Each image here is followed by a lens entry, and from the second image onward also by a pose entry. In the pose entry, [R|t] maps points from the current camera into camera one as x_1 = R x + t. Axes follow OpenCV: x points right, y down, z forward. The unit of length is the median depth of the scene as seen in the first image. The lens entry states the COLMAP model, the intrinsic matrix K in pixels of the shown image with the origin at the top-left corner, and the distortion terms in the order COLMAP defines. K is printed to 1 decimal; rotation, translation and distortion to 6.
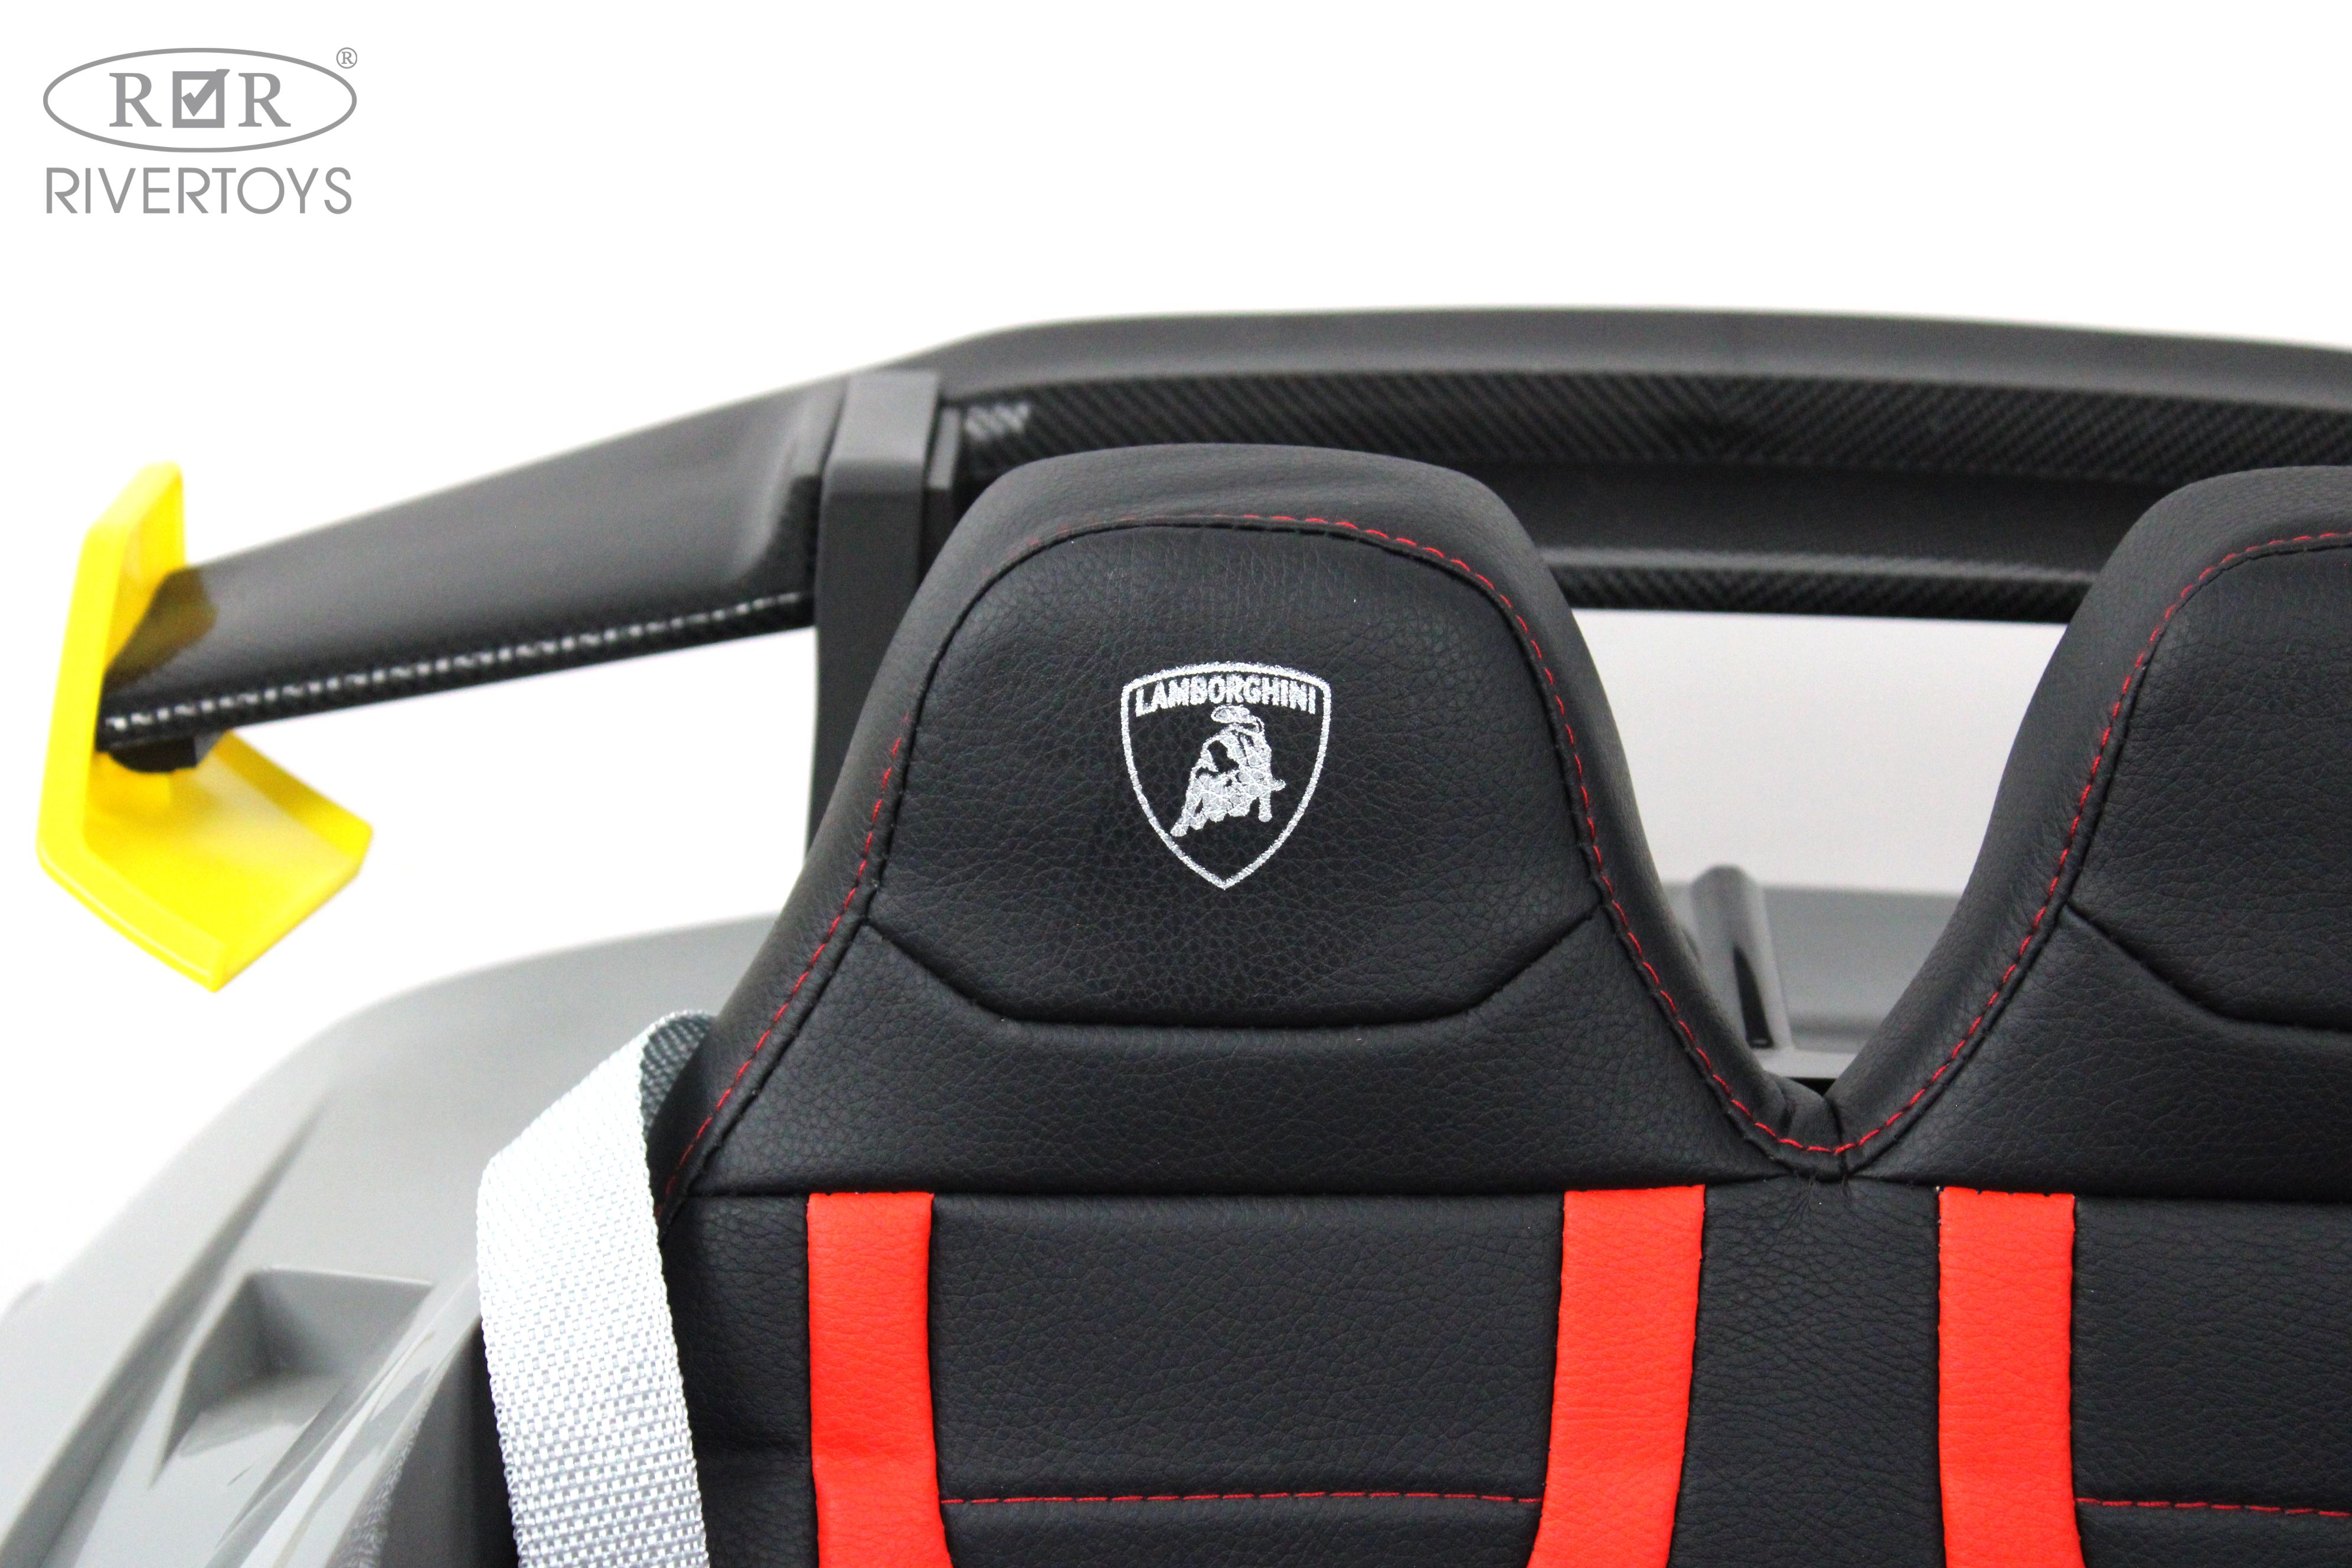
lens RADIAL K [[5398.9, 0, 1180.5], [0, 5398.9, 791.0], [0, 0, 1]] dist [0.078500, 0.000000]
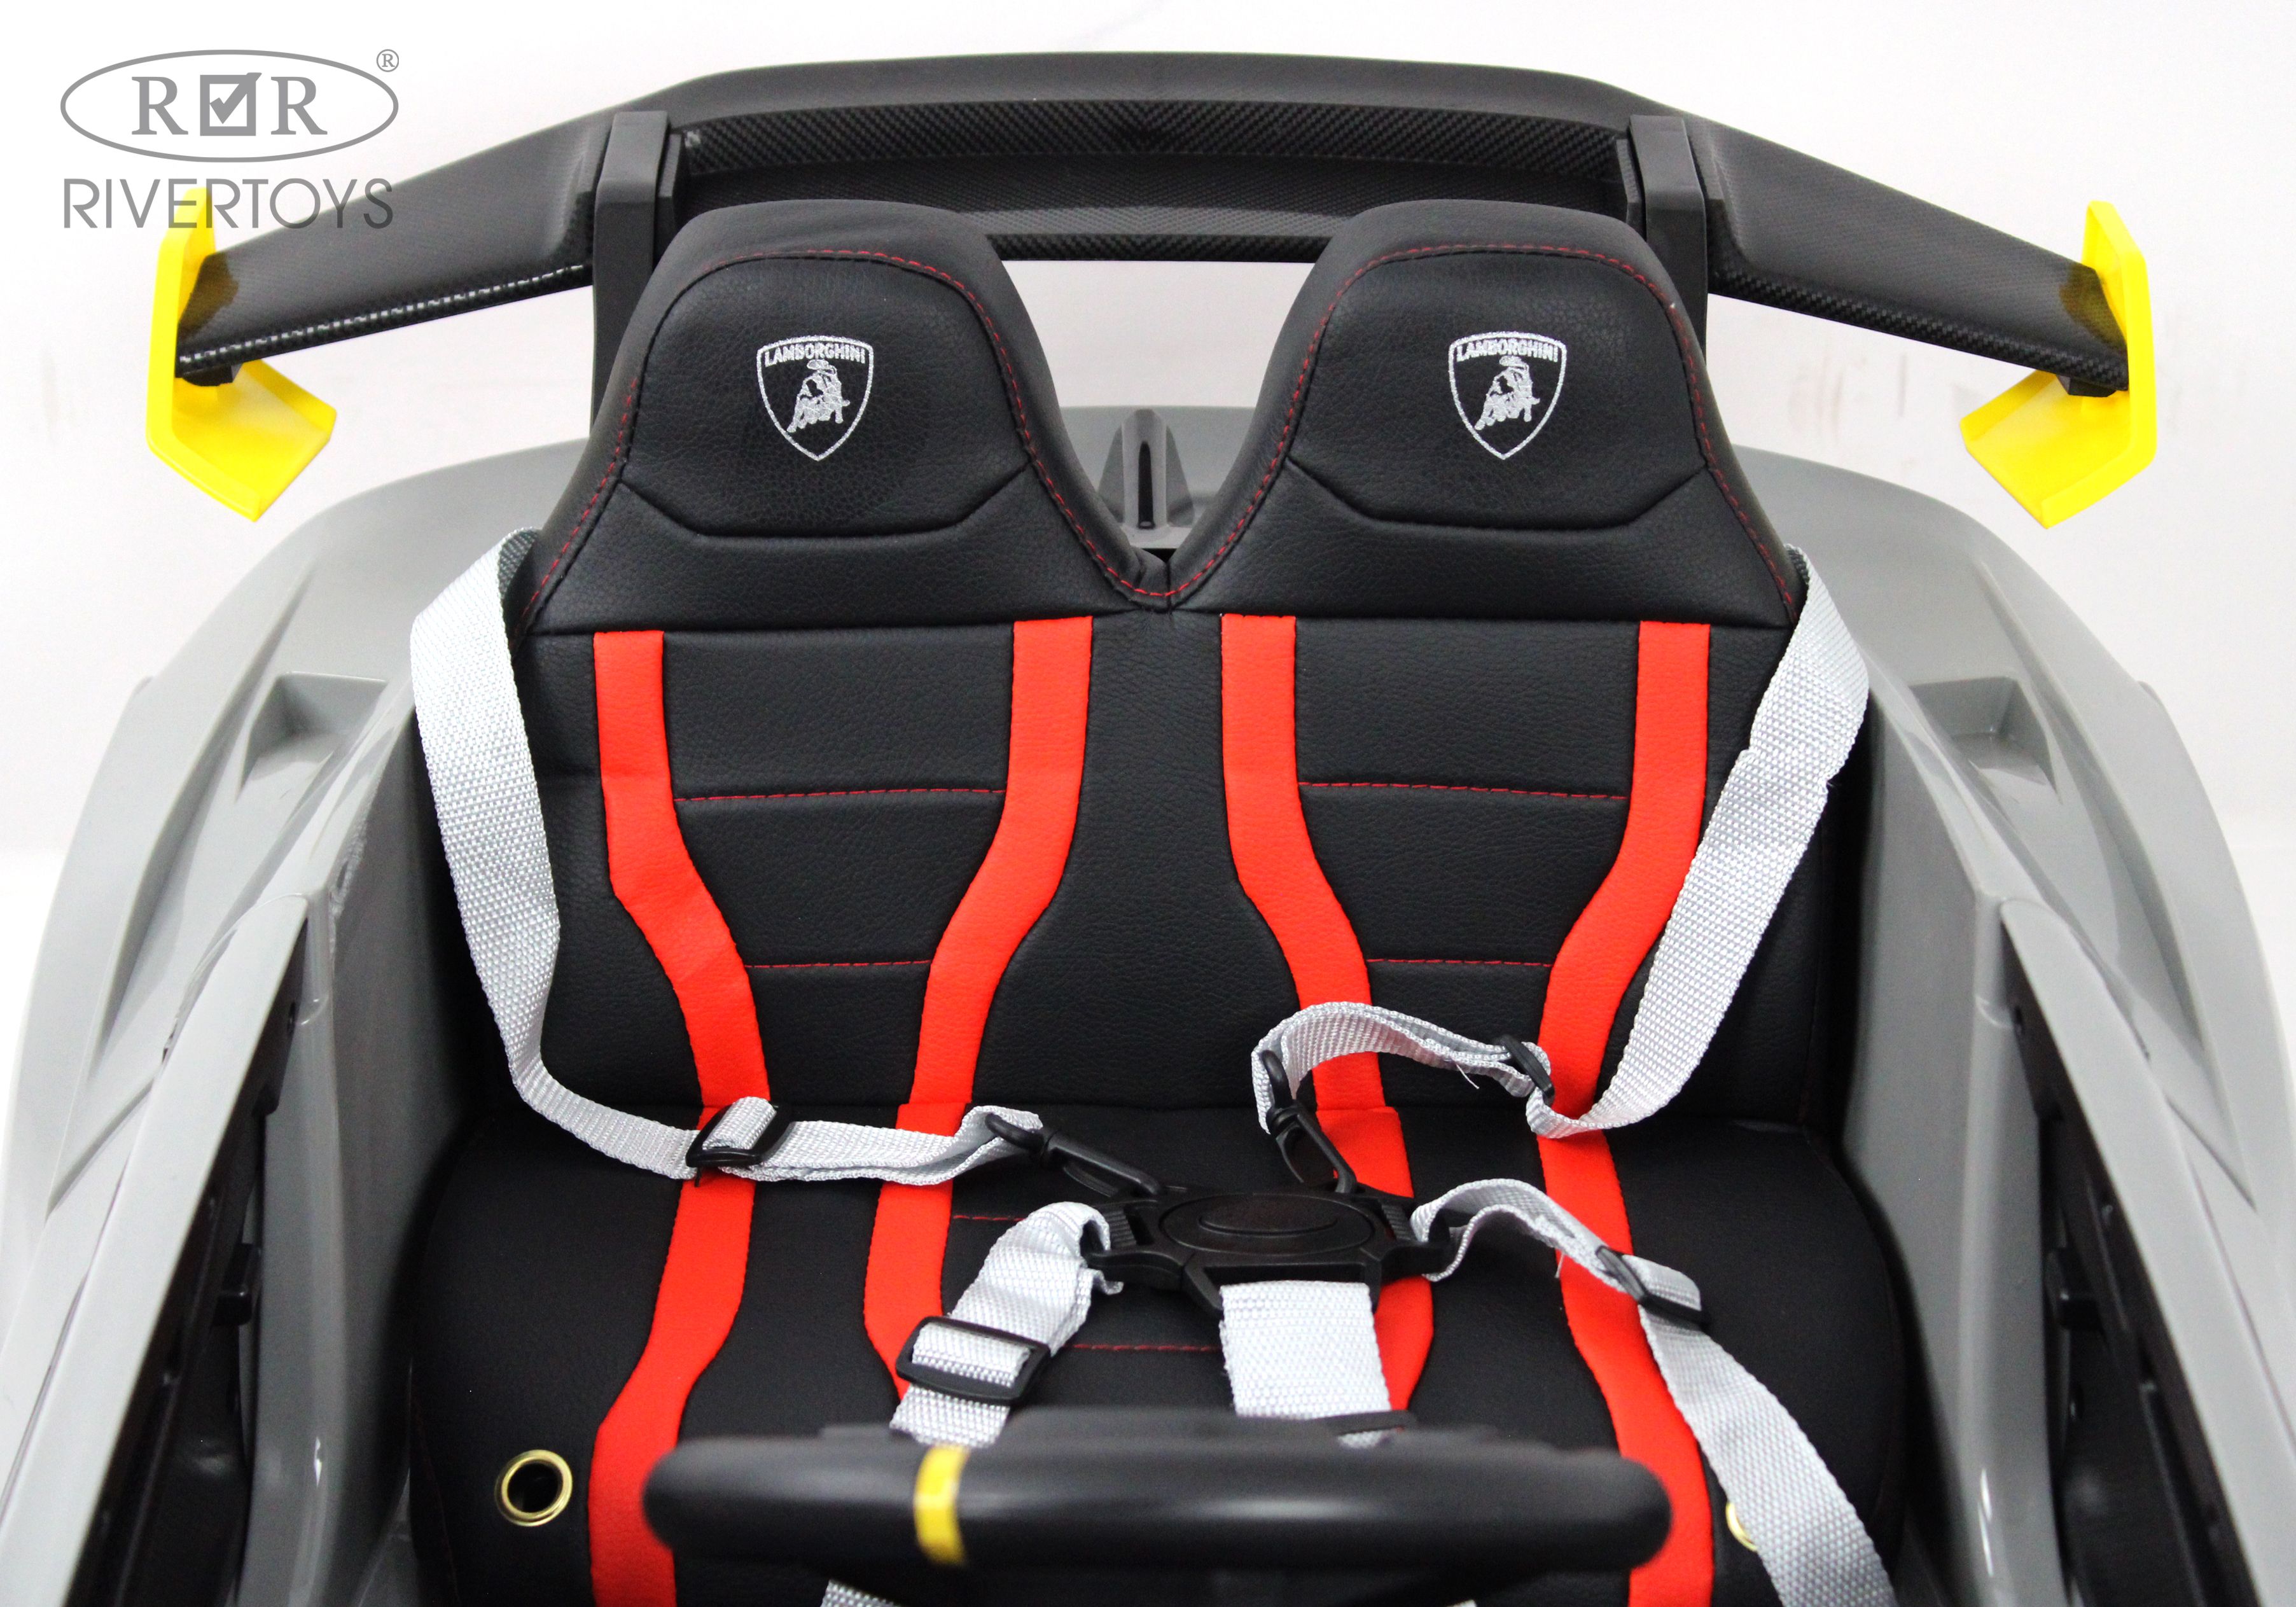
lens RADIAL K [[5271.1, 0, 1156.0], [0, 5271.1, 814.1], [0, 0, 1]] dist [0.057849, 0.000000]
pose [[0.999572, -0.024073, 0.016593, 0.087814], [0.021462, 0.989528, 0.142734, -0.112706], [-0.019856, -0.142317, 0.989622, -0.752949]]
